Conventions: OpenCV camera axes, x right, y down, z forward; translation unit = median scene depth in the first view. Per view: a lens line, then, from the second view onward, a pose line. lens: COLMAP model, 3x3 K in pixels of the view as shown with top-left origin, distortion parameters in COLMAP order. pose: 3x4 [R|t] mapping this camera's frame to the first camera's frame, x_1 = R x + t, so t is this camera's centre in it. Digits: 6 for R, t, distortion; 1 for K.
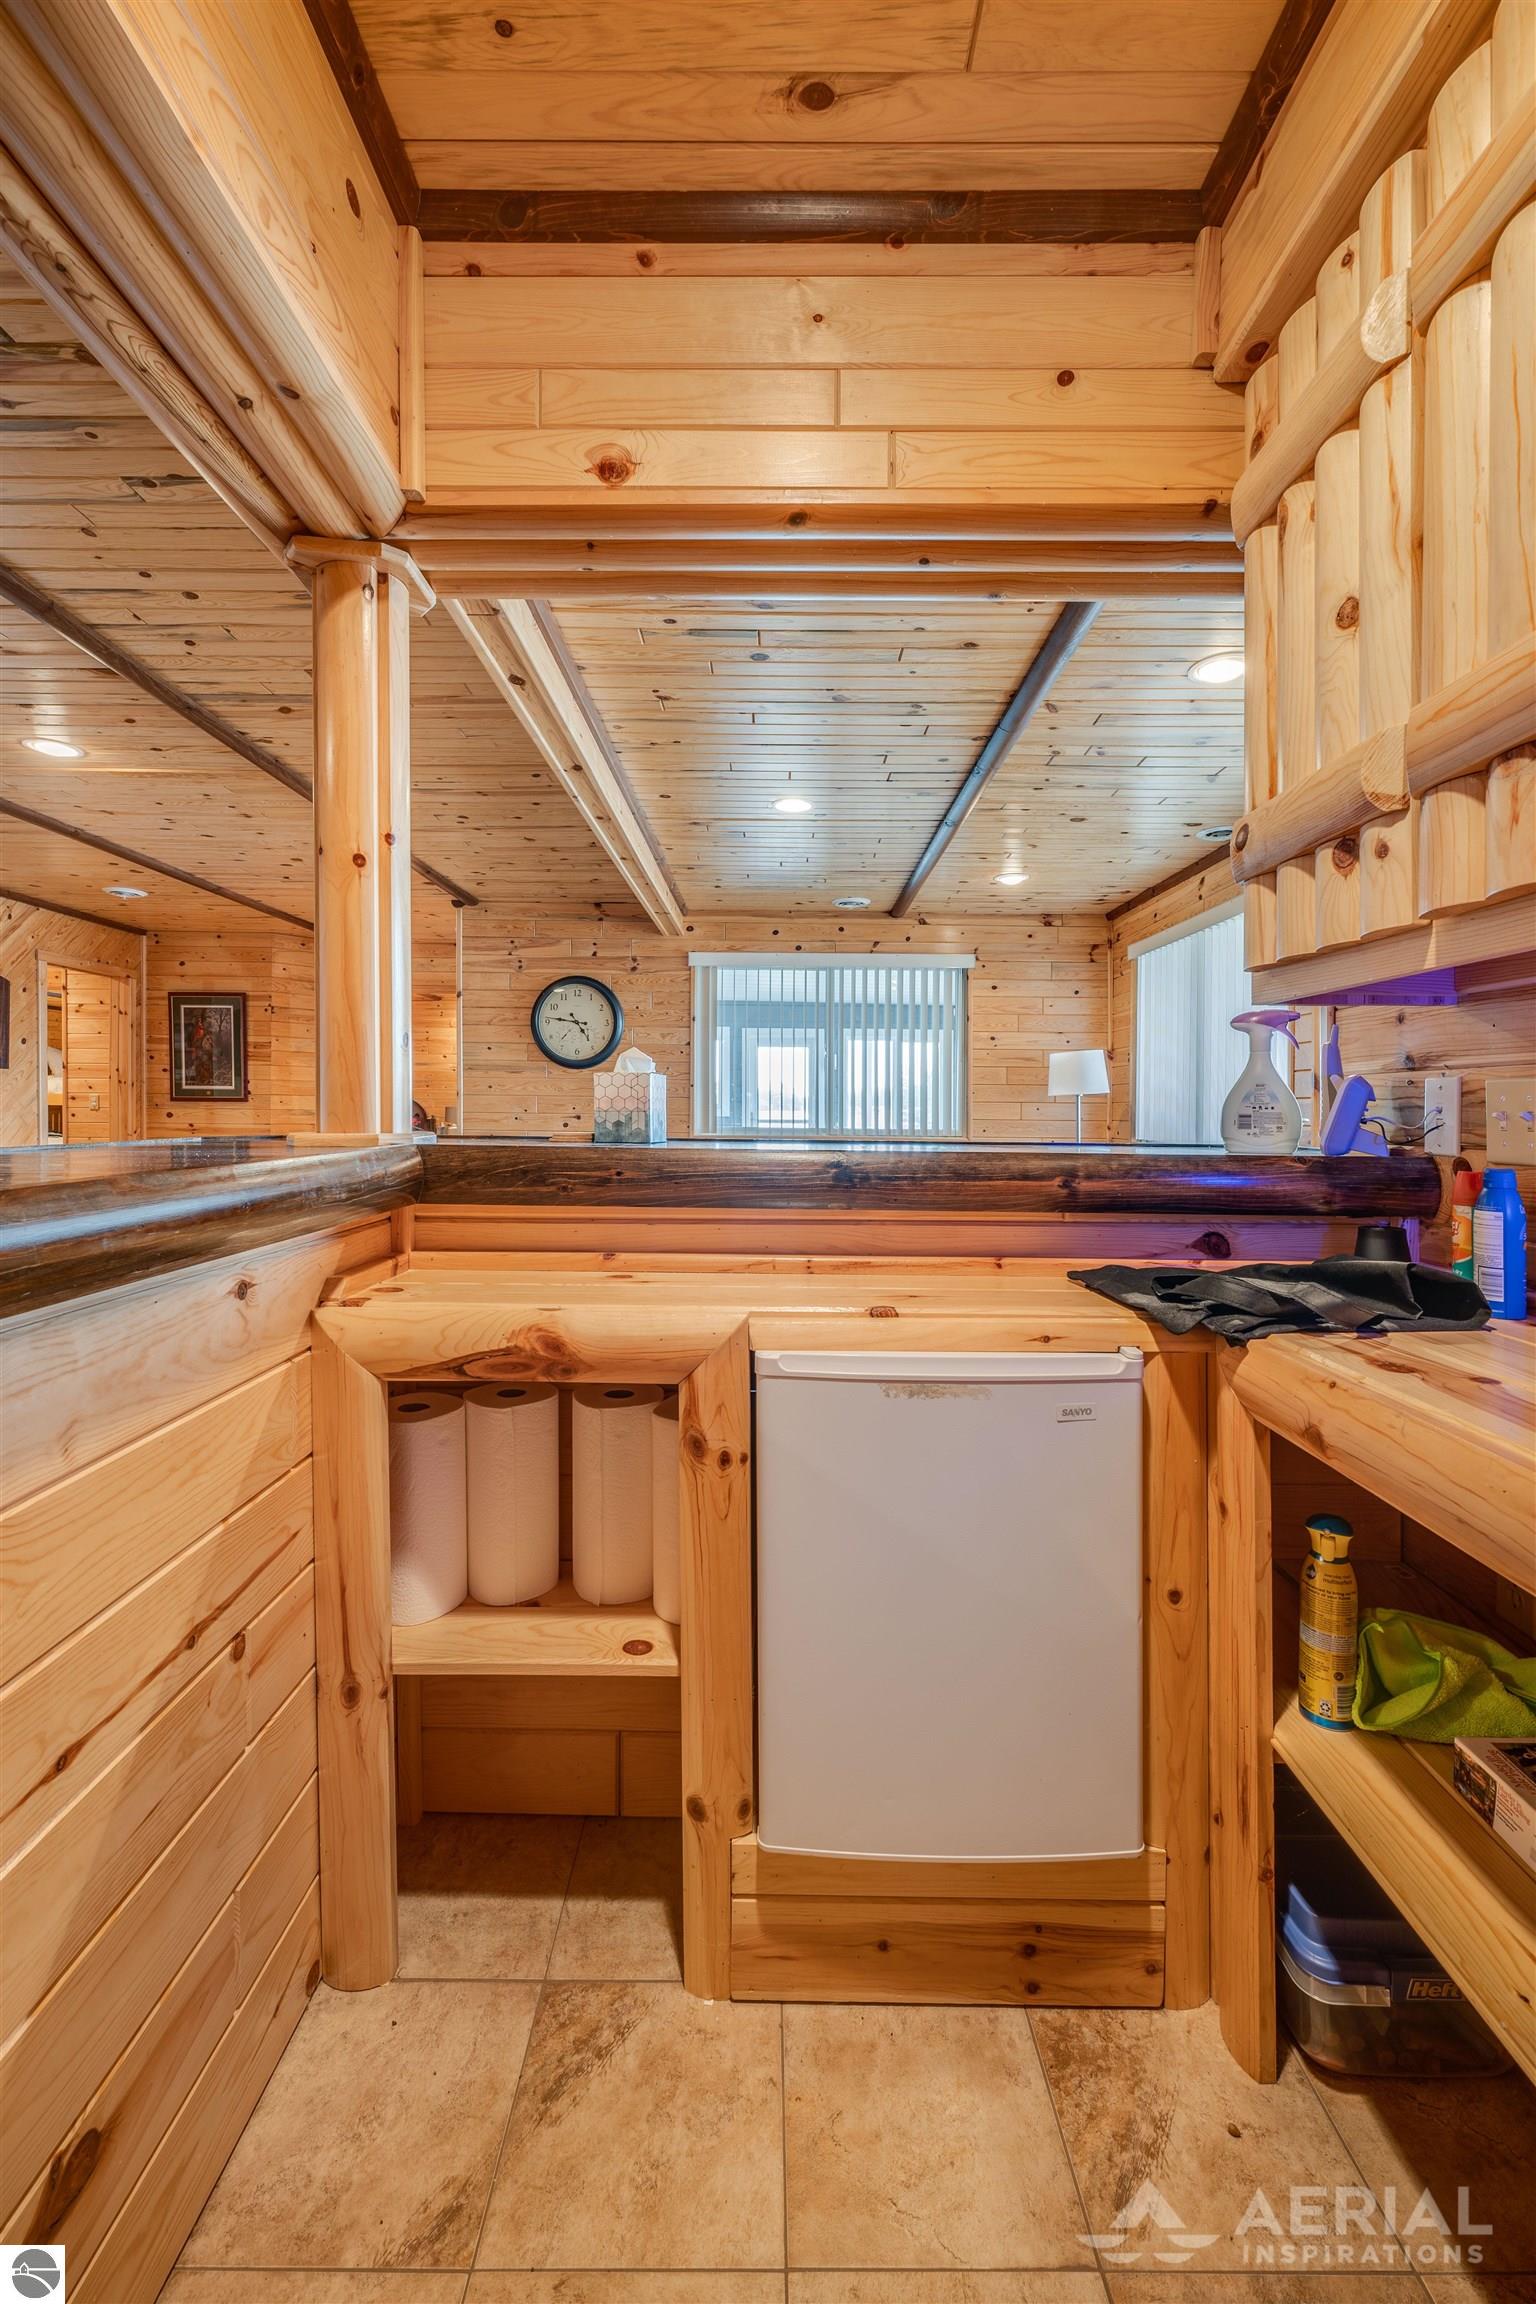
lens RADIAL K [[942.1, 0, 768.0], [0, 942.1, 1152.0], [0, 0, 1]] dist [0.001269, 0.000018]
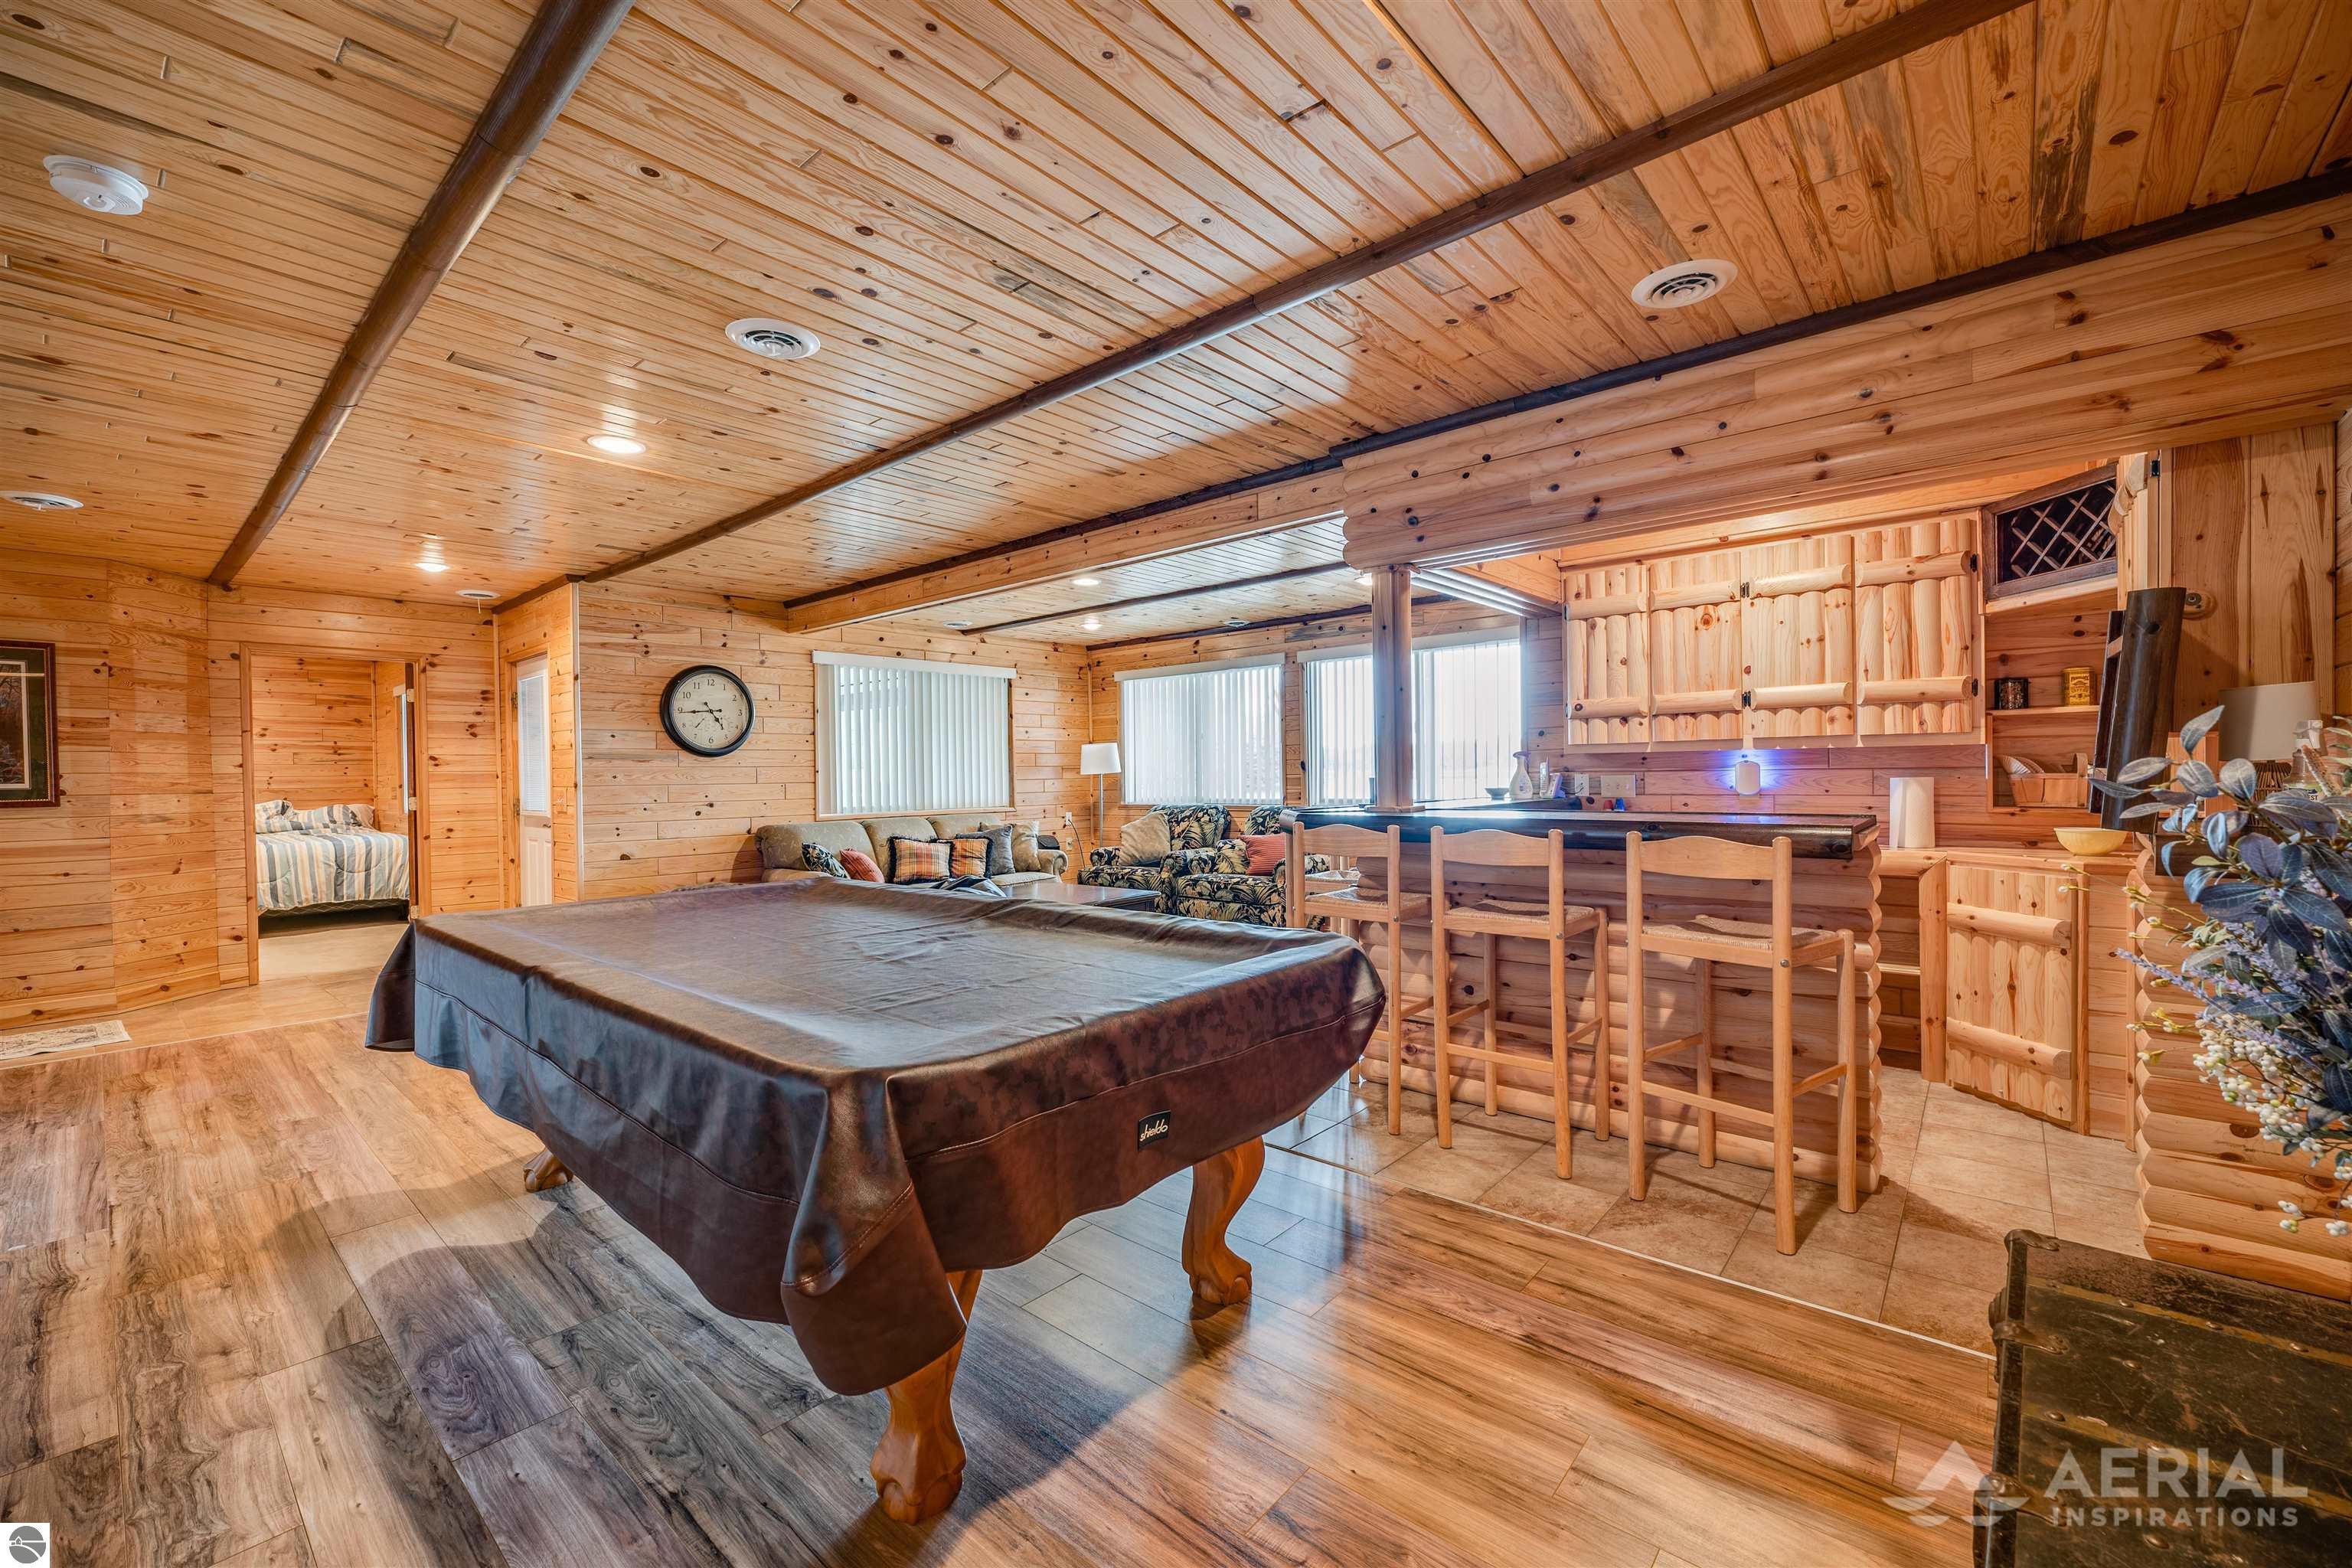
lens RADIAL K [[961.7, 0, 1170.2], [0, 961.7, 784.6], [0, 0, 1]] dist [0.001269, 0.000018]
pose [[0.657667, -0.029380, 0.752736, -0.654323], [0.057659, 0.998271, -0.011412, -0.019143], [-0.751099, 0.050907, 0.658224, -0.041775]]
